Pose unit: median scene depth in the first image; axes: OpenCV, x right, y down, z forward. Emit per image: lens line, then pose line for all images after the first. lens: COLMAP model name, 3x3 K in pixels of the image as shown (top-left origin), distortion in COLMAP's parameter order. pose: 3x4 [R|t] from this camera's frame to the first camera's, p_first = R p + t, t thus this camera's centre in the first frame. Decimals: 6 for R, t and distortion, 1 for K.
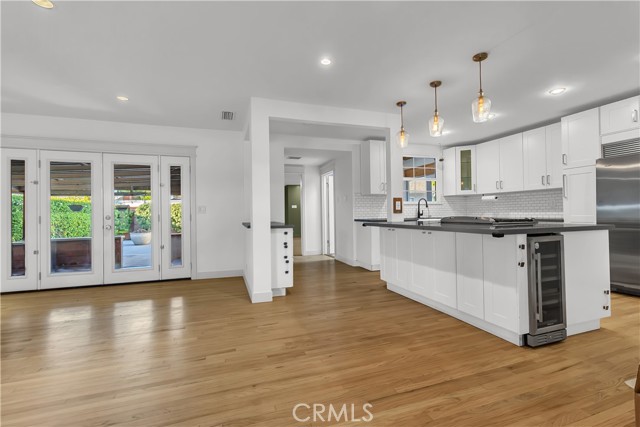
lens RADIAL K [[299.0, 0, 326.2], [0, 299.0, 209.1], [0, 0, 1]] dist [0.003449, 0.000627]
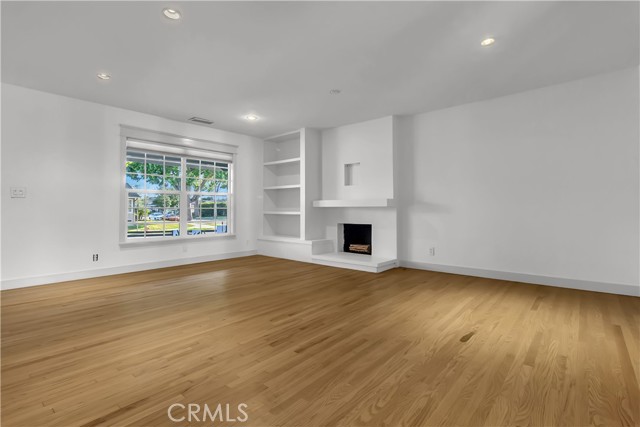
lens RADIAL K [[296.3, 0, 323.6], [0, 296.3, 211.9], [0, 0, 1]] dist [0.002911, 0.000120]
pose [[-0.873231, 0.020860, -0.486860, -0.406797], [0.024516, 0.999699, -0.001138, 0.047251], [0.486690, -0.012929, -0.873479, 1.015579]]
